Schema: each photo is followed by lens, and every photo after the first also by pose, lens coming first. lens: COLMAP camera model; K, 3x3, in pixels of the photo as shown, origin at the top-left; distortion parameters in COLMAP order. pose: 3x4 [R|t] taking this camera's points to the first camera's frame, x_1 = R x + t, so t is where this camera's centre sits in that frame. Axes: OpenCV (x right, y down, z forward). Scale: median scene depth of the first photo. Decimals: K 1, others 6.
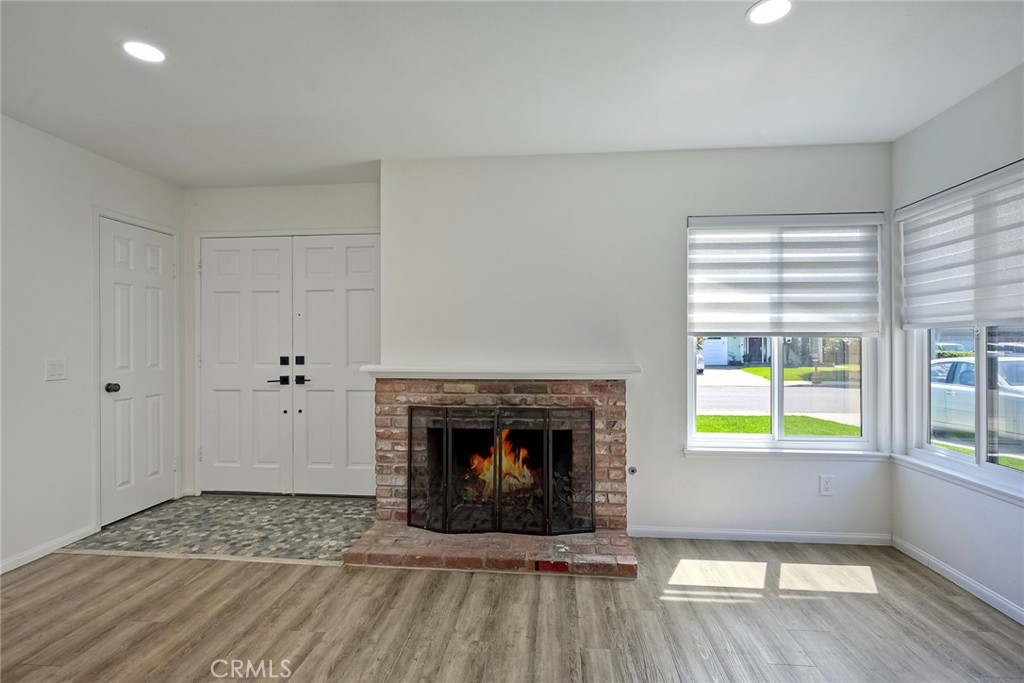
lens RADIAL K [[483.6, 0, 512.0], [0, 483.6, 341.5], [0, 0, 1]] dist [-0.000173, 0.000229]
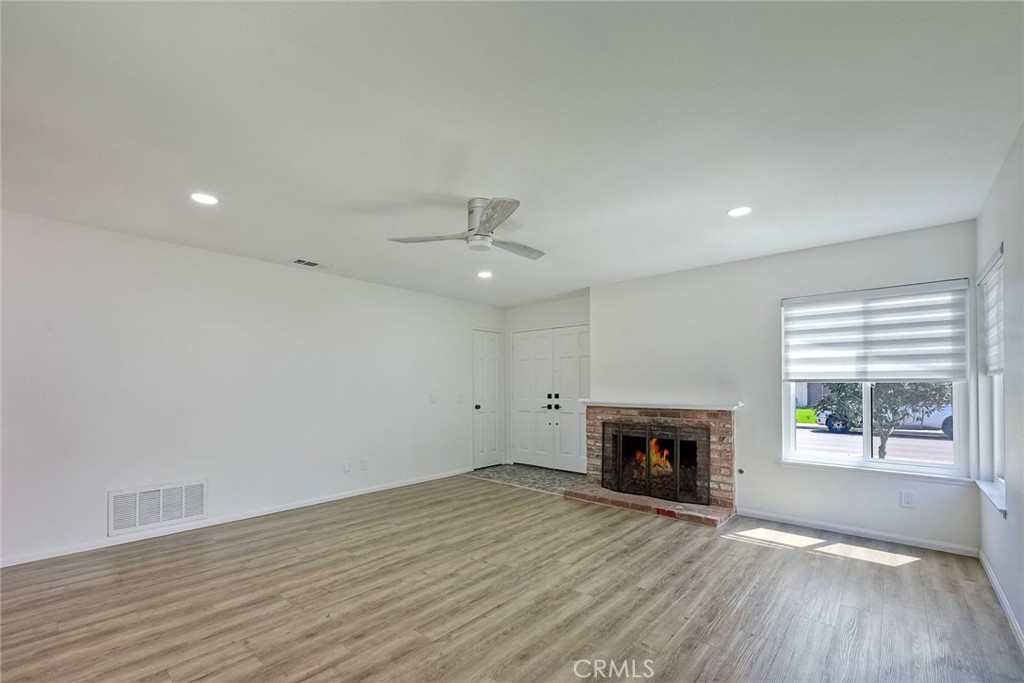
lens RADIAL K [[424.7, 0, 508.5], [0, 424.7, 383.1], [0, 0, 1]] dist [0.002276, 0.000324]
pose [[0.807258, -0.003966, -0.590185, 0.456293], [0.001386, 0.999987, -0.004825, -0.003580], [0.590197, 0.003077, 0.807253, -0.510768]]
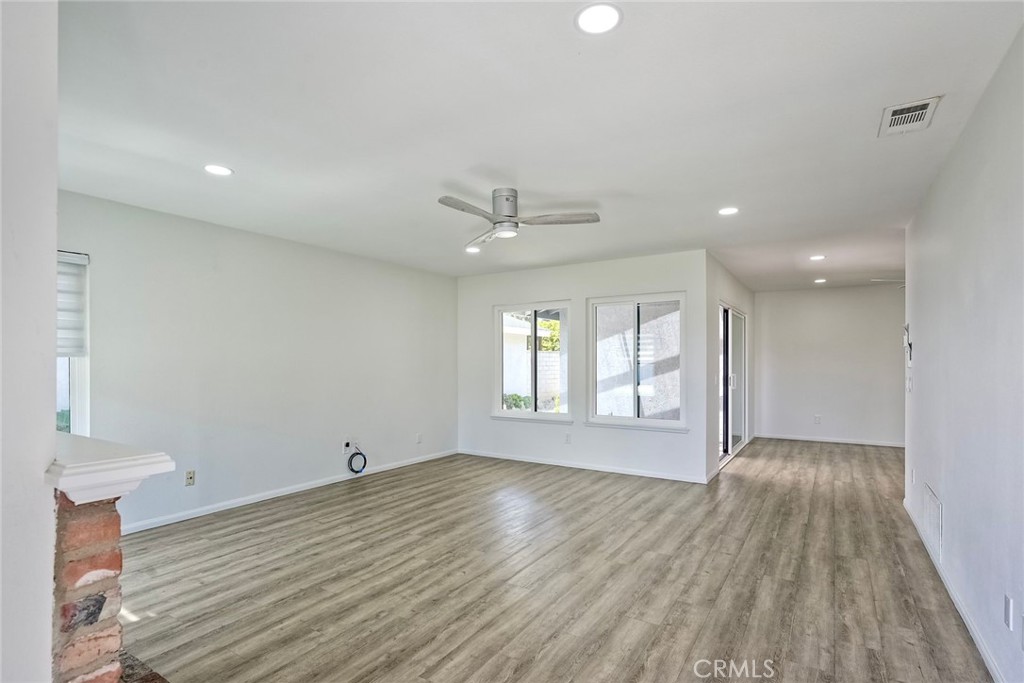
lens RADIAL K [[512.7, 0, 510.7], [0, 512.7, 366.0], [0, 0, 1]] dist [-0.000642, 0.000047]
pose [[-0.886528, -0.001602, 0.462672, -0.683925], [0.000718, 0.999988, 0.004839, -0.009205], [-0.462674, 0.004623, -0.886516, 1.222787]]
